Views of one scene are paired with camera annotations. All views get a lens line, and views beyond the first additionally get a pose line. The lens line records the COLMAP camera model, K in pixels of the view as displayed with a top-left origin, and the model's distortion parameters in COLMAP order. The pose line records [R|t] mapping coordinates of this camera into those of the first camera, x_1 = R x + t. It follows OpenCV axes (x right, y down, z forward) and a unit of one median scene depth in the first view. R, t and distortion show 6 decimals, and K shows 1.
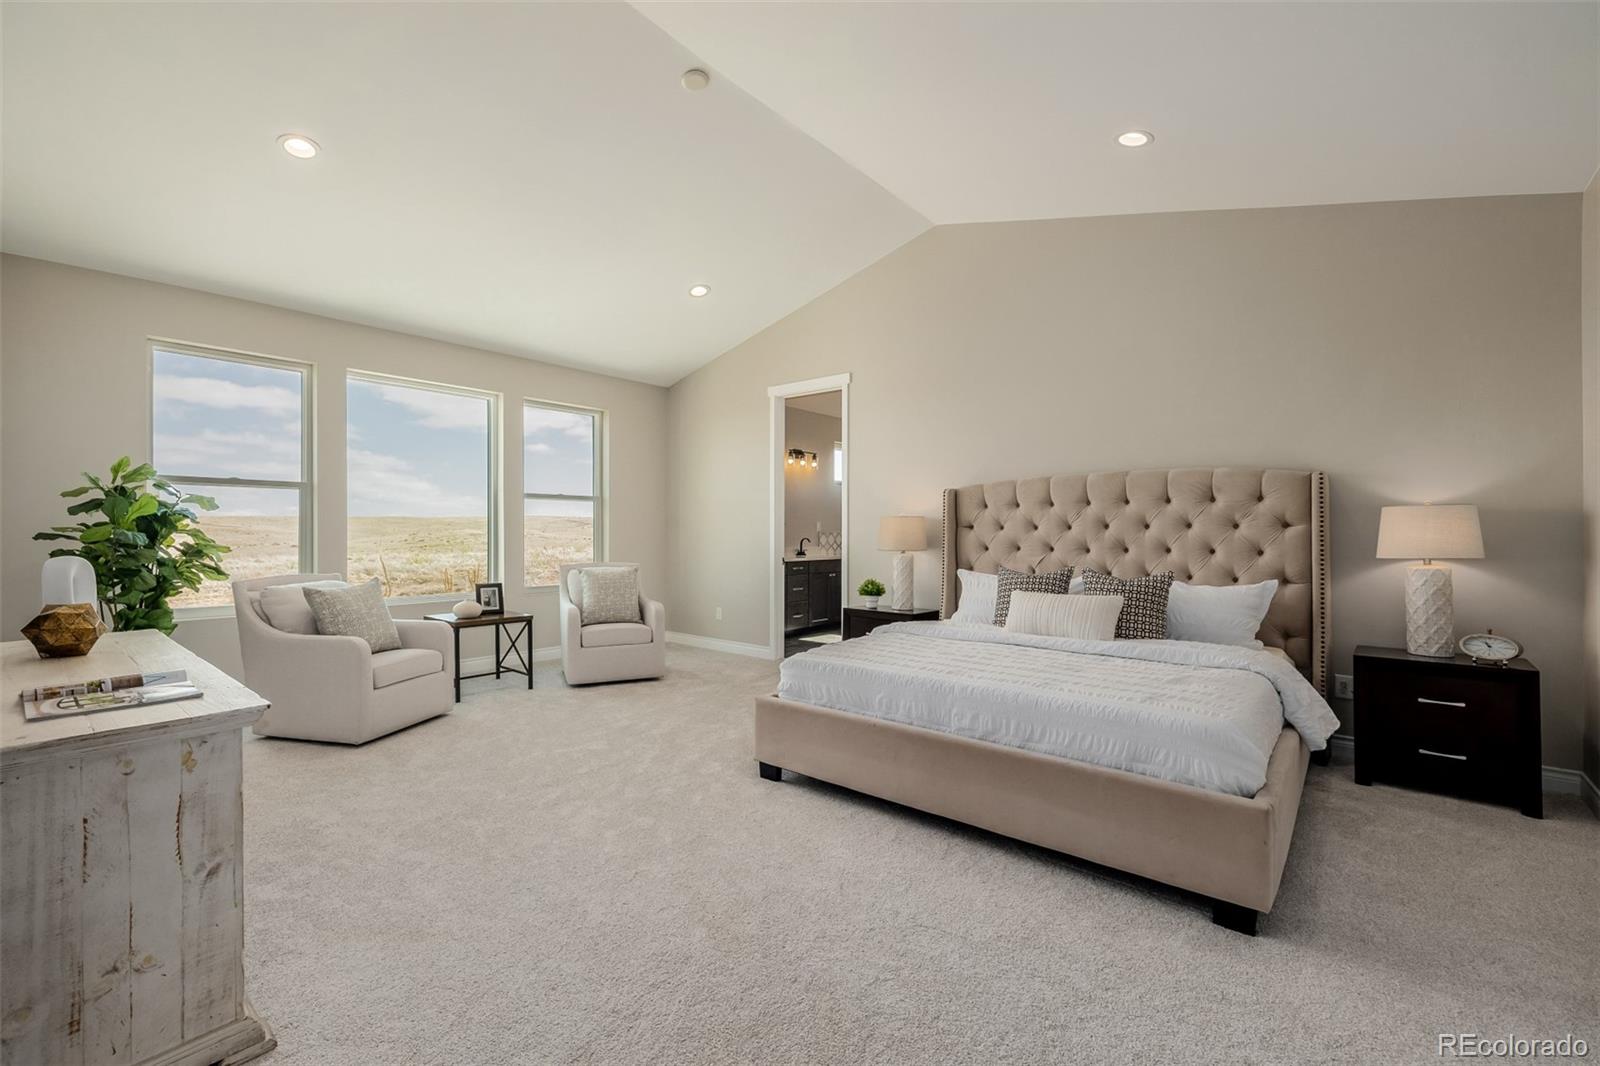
lens RADIAL K [[682.1, 0, 791.8], [0, 682.1, 531.5], [0, 0, 1]] dist [0.006527, -0.001725]
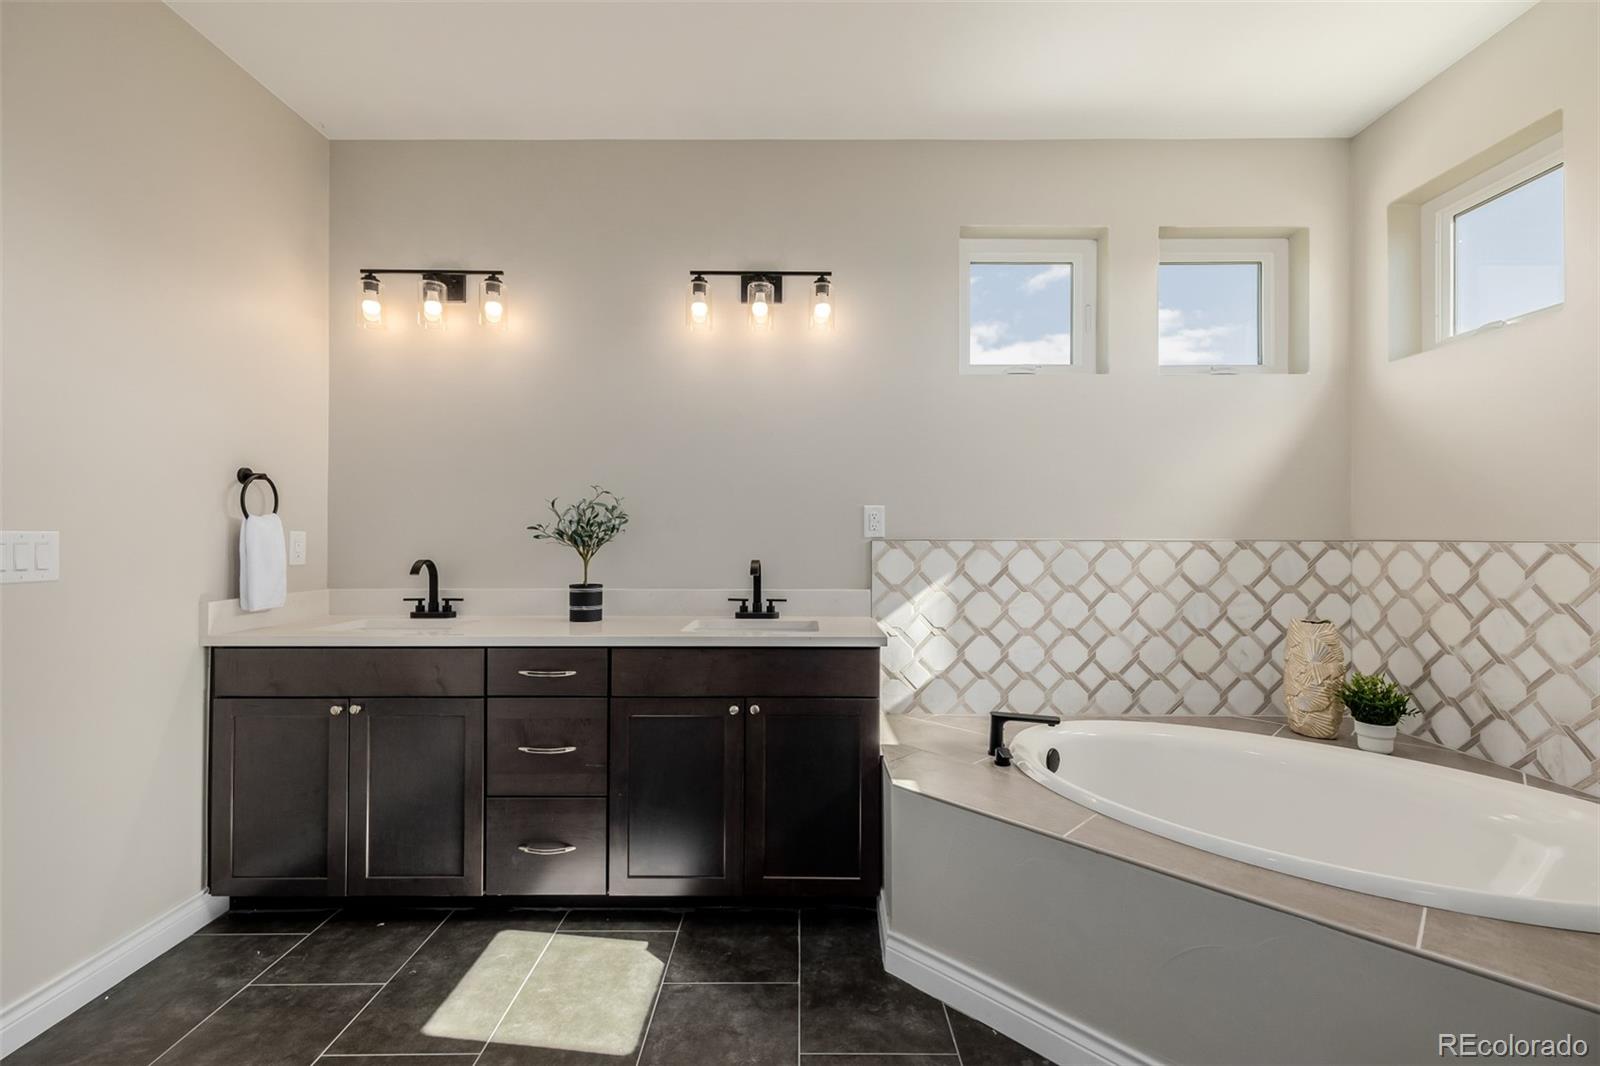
lens RADIAL K [[682.1, 0, 804.8], [0, 682.1, 539.3], [0, 0, 1]] dist [0.006527, -0.001725]
pose [[0.631569, -0.000186, -0.775320, 0.257563], [0.001108, 0.999999, 0.000662, 0.000301], [0.775319, -0.001277, 0.631569, 0.815171]]
